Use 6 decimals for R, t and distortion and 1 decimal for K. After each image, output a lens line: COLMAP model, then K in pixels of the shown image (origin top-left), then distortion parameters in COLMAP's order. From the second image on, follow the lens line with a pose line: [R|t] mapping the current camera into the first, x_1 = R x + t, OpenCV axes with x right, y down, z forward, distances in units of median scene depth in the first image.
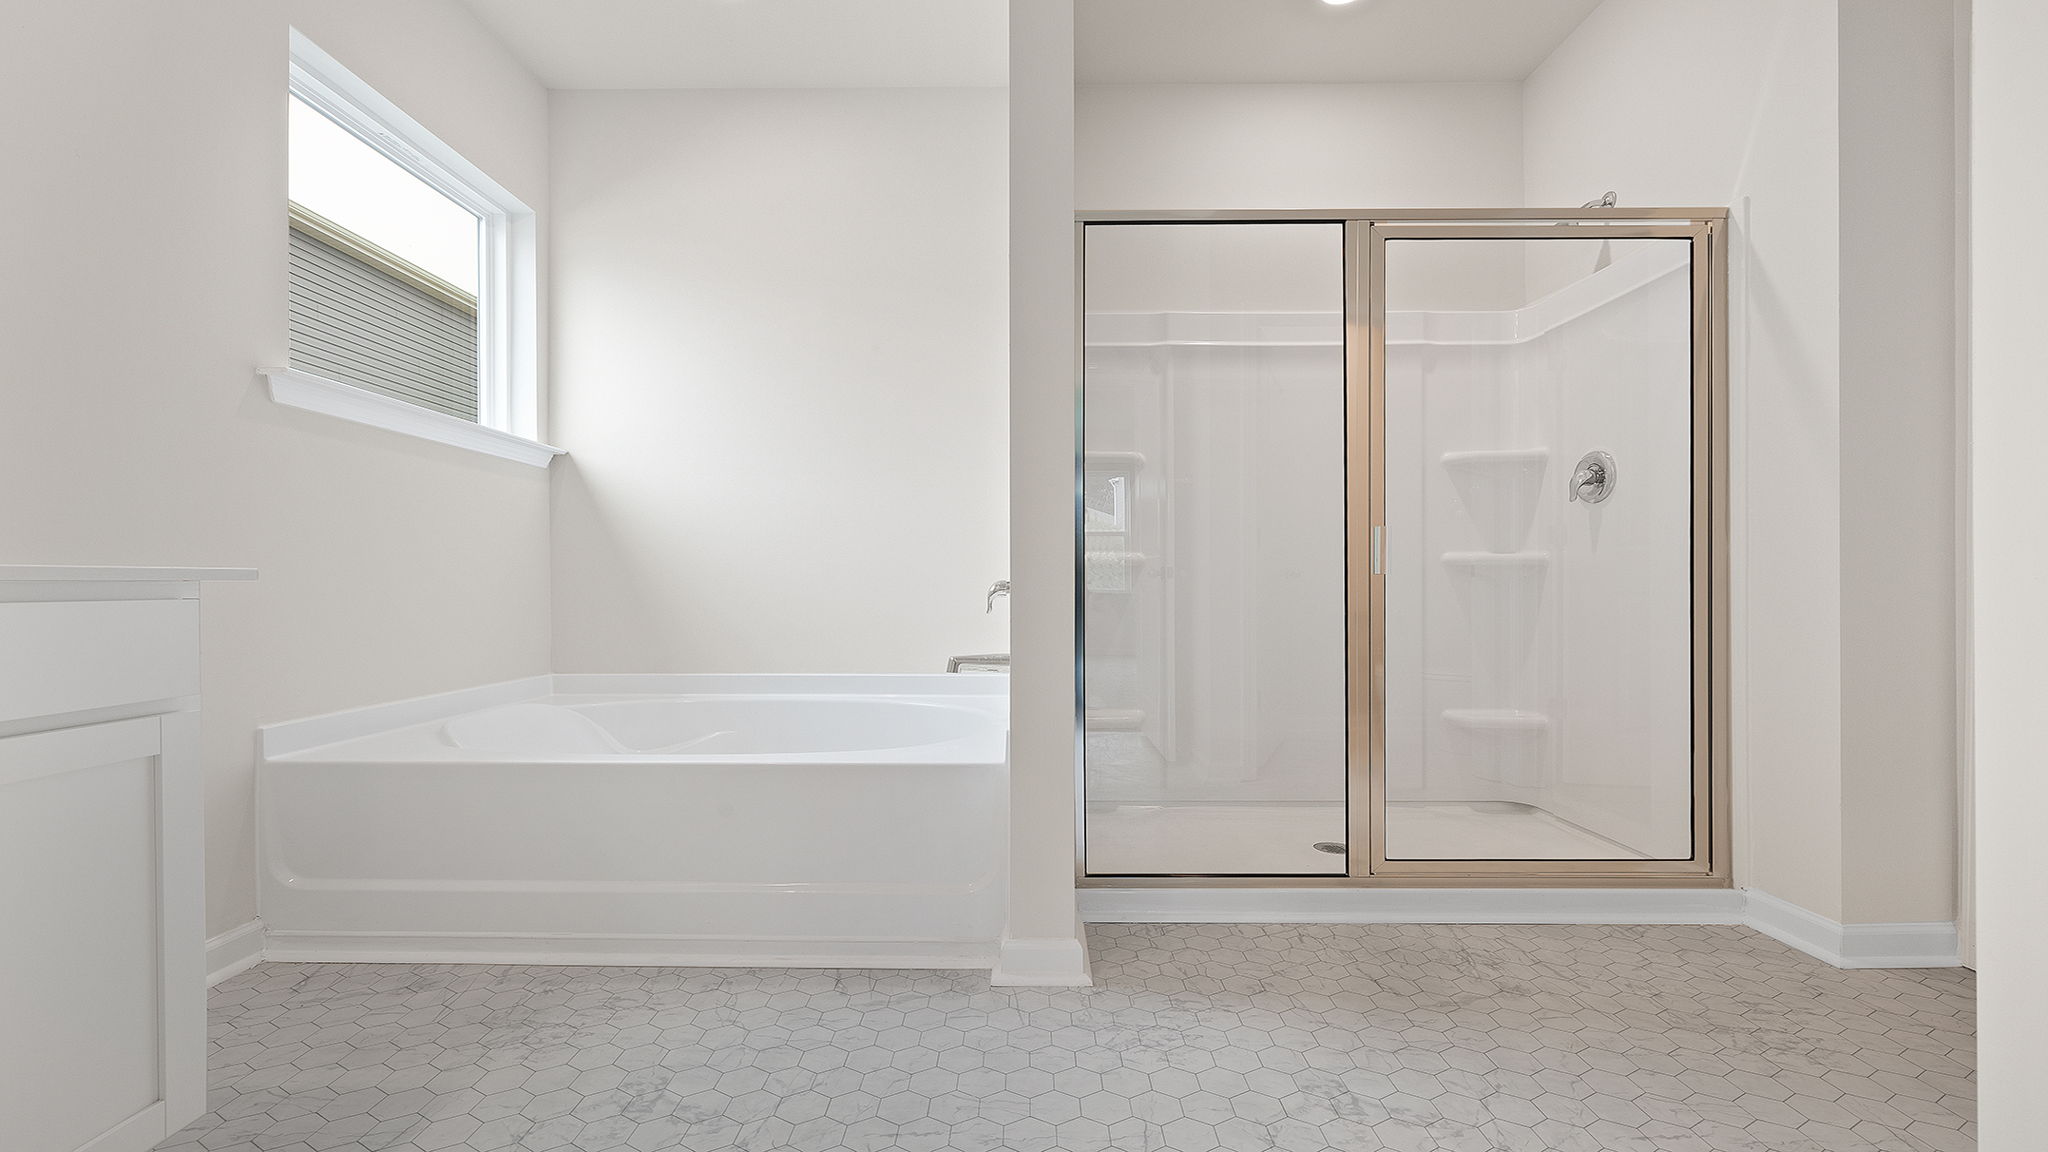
lens RADIAL K [[877.0, 0, 1024.4], [0, 877.0, 569.6], [0, 0, 1]] dist [0.009608, -0.000105]
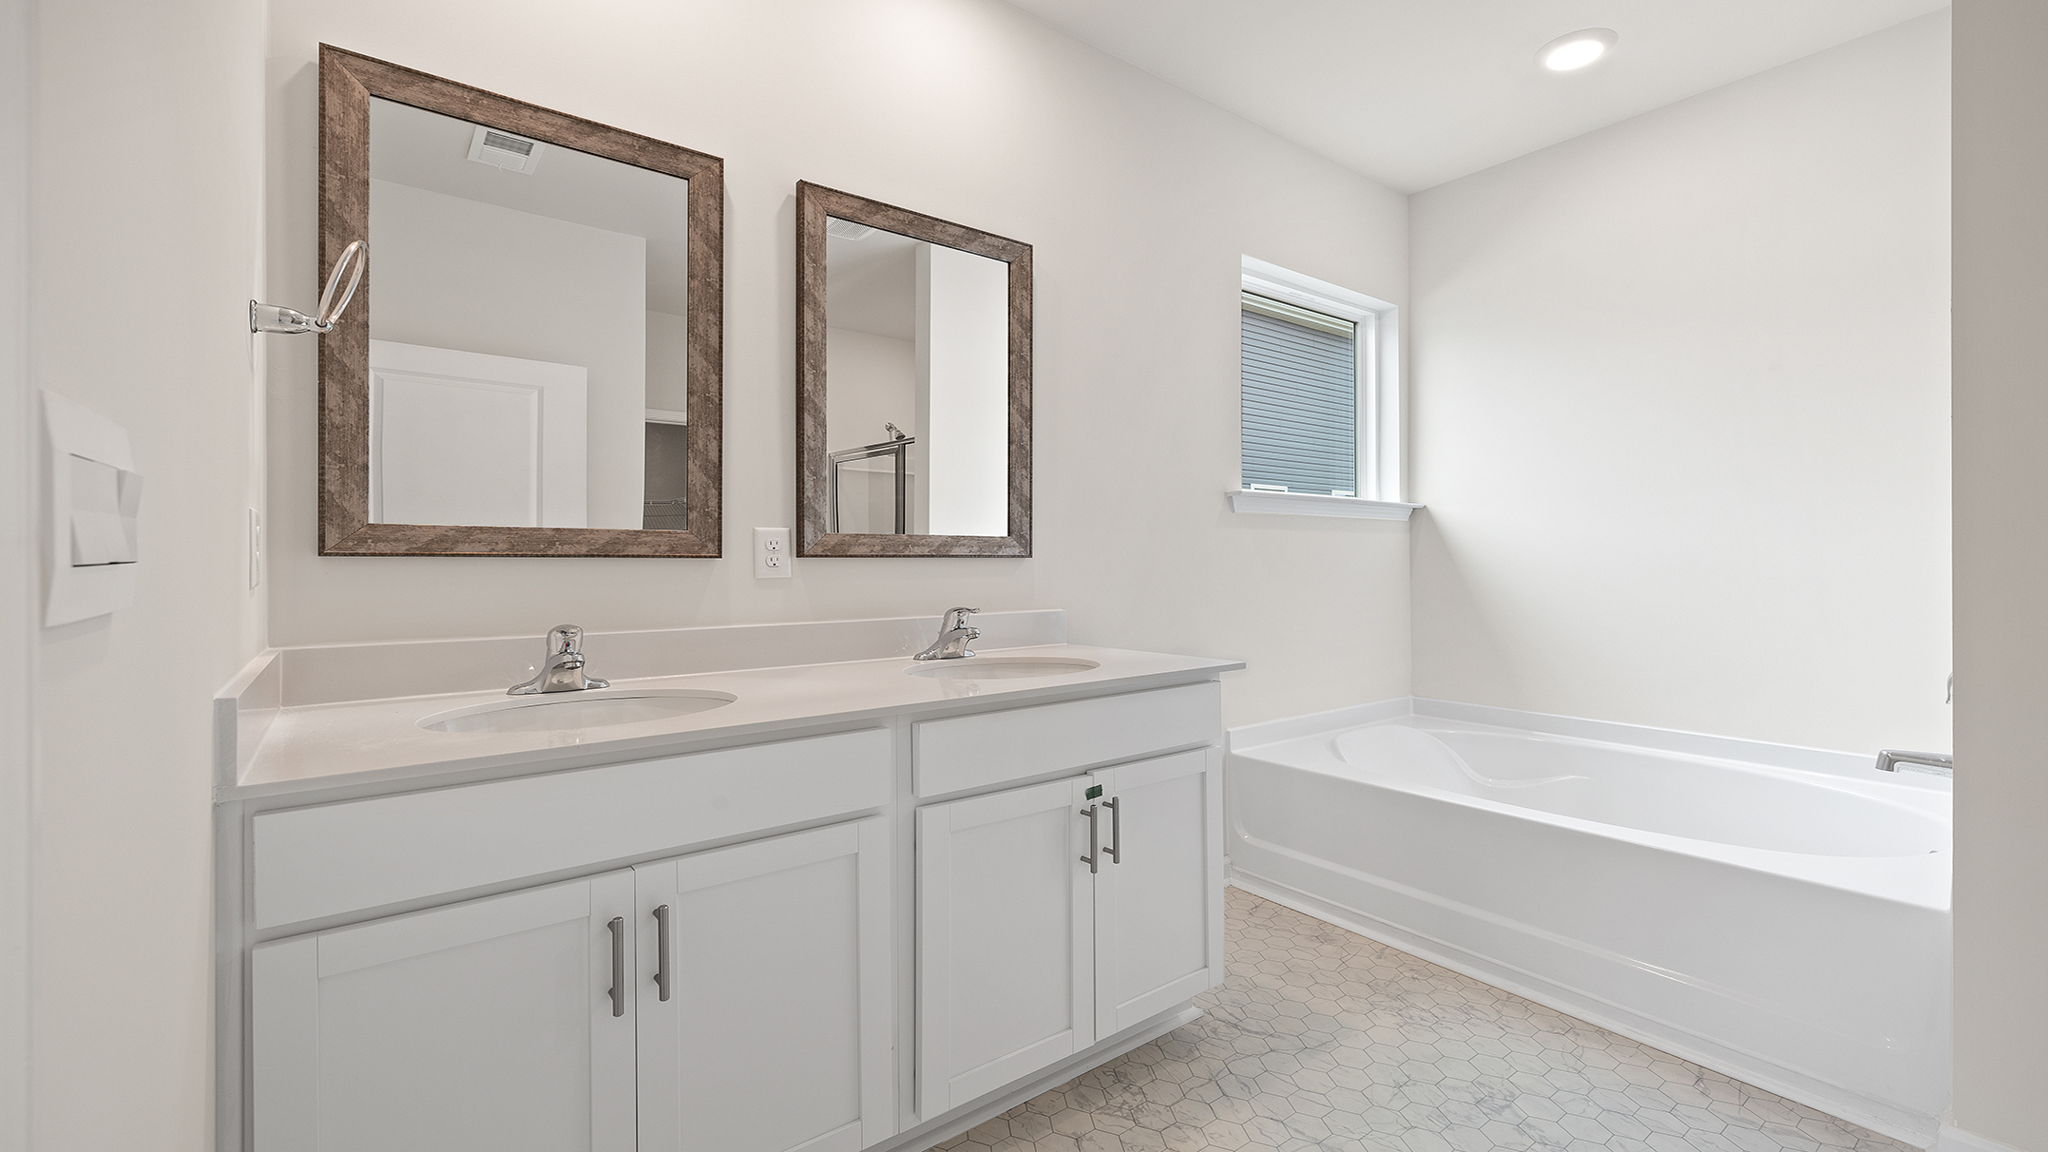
lens RADIAL K [[877.0, 0, 1024.4], [0, 877.0, 569.6], [0, 0, 1]] dist [0.009608, -0.000105]
pose [[0.619211, 0.004985, -0.785209, 0.100980], [0.011120, 0.999824, 0.015117, -0.134747], [0.785146, -0.018092, 0.619046, -0.212130]]
